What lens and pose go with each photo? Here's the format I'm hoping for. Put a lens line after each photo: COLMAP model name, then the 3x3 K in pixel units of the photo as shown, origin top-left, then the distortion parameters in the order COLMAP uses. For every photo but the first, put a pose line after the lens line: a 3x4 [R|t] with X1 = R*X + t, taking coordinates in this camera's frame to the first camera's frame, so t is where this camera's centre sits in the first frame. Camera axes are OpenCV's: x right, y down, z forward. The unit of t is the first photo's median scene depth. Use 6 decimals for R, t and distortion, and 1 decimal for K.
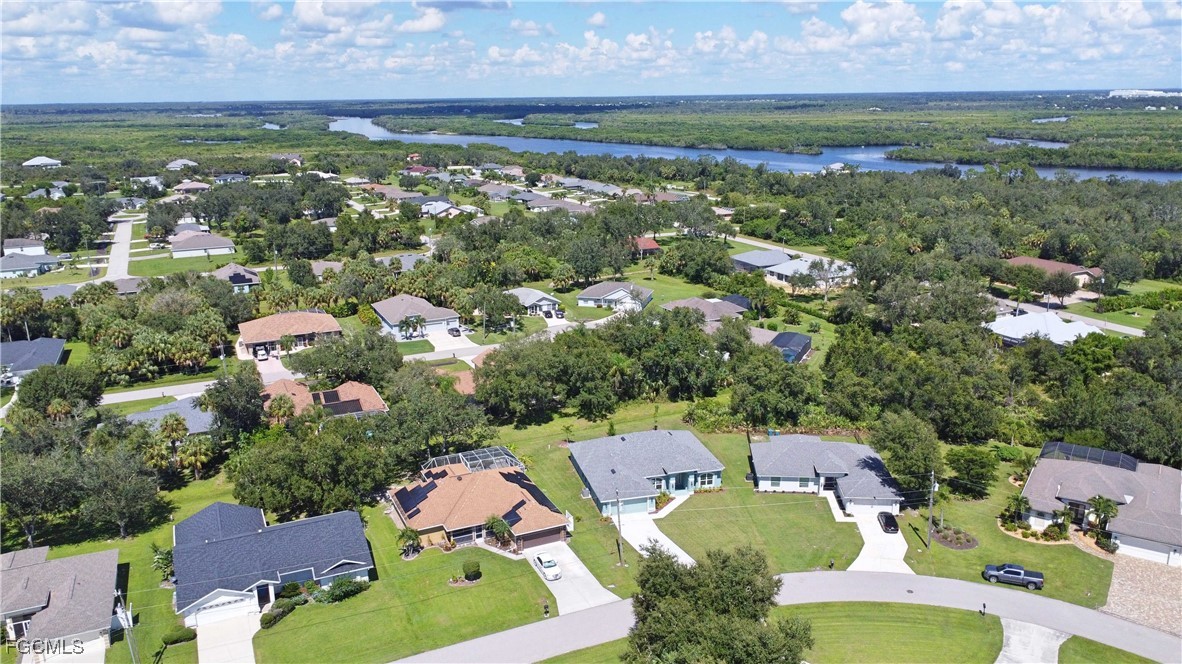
lens RADIAL K [[872.8, 0, 589.6], [0, 872.8, 325.5], [0, 0, 1]] dist [0.004619, 0.000025]
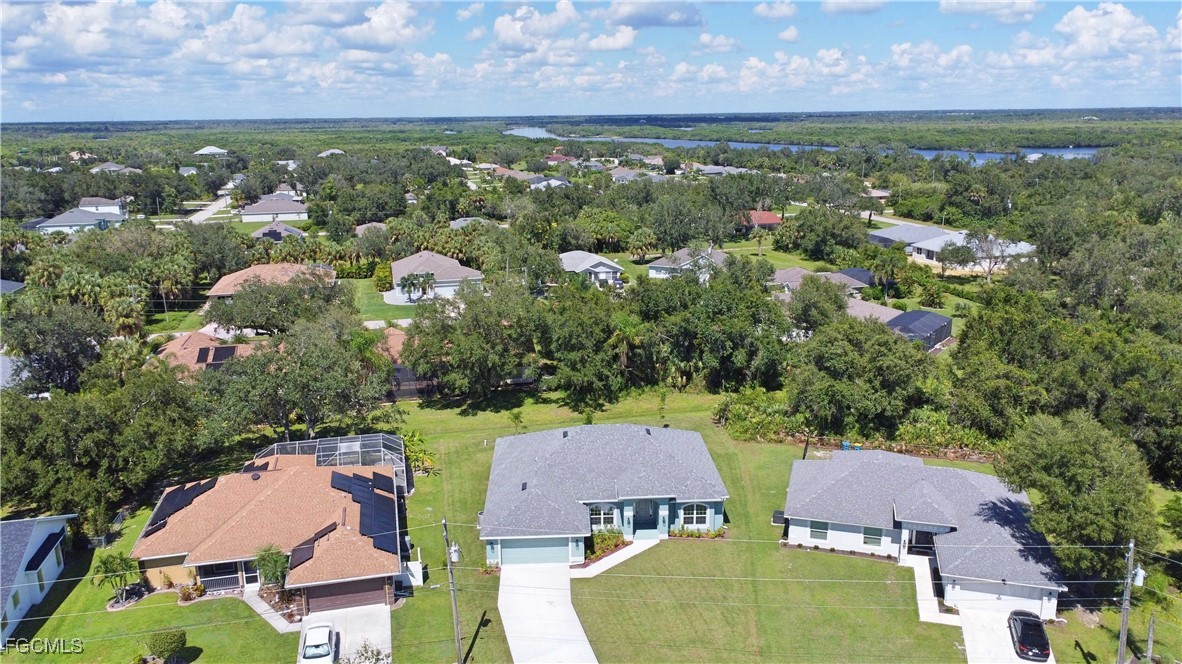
lens RADIAL K [[877.9, 0, 591.0], [0, 877.9, 332.0], [0, 0, 1]] dist [0.011253, -0.010568]
pose [[0.980303, 0.048754, -0.191390, 0.145940], [-0.050715, 0.998699, -0.005359, 0.054688], [0.190880, 0.014959, 0.981499, 0.362438]]
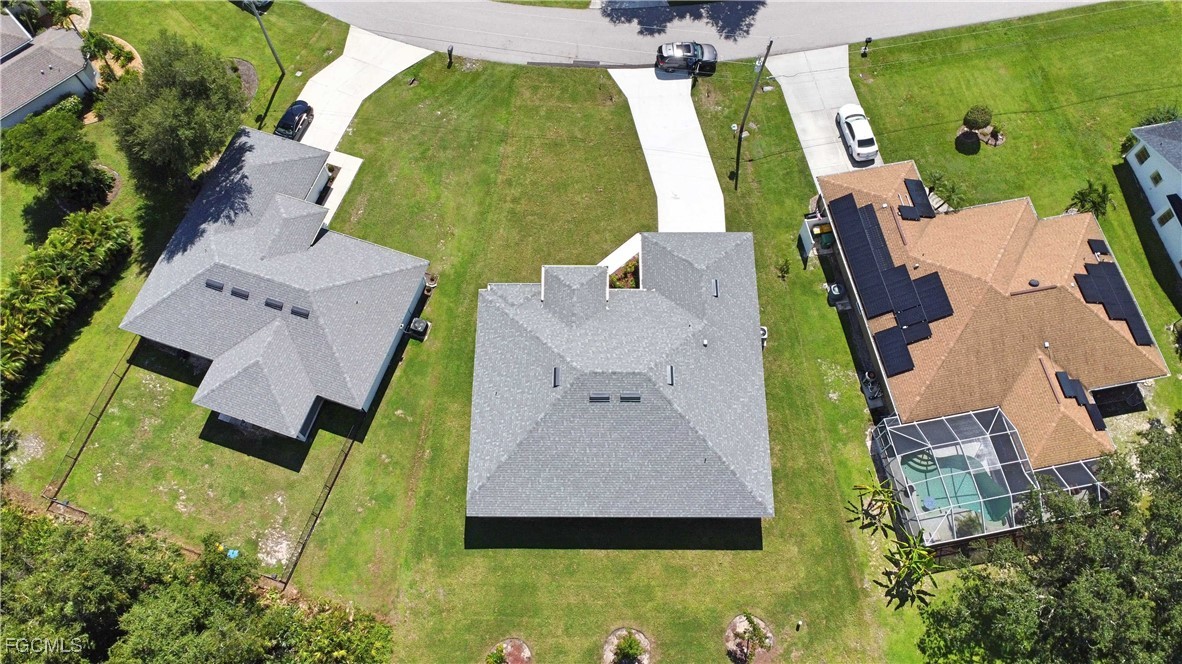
lens RADIAL K [[890.4, 0, 584.9], [0, 890.4, 330.4], [0, 0, 1]] dist [0.002280, 0.003735]
pose [[-0.969181, -0.212594, 0.124465, 0.025195], [0.089163, 0.168265, 0.981701, -0.274791], [-0.229647, 0.962544, -0.144124, 0.922009]]
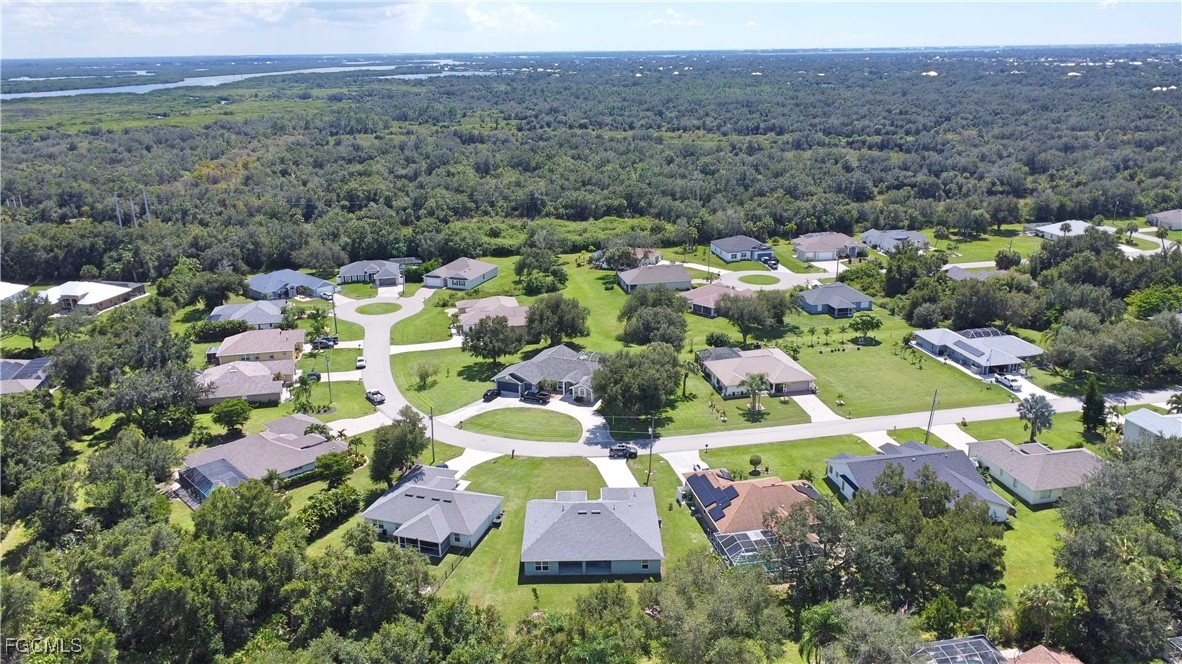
lens RADIAL K [[877.9, 0, 591.0], [0, 877.9, 332.0], [0, 0, 1]] dist [0.011253, -0.010568]
pose [[-0.972264, -0.037540, 0.230854, -0.142254], [0.095496, 0.837296, 0.538346, -0.505792], [-0.213503, 0.545460, -0.810488, 1.497422]]
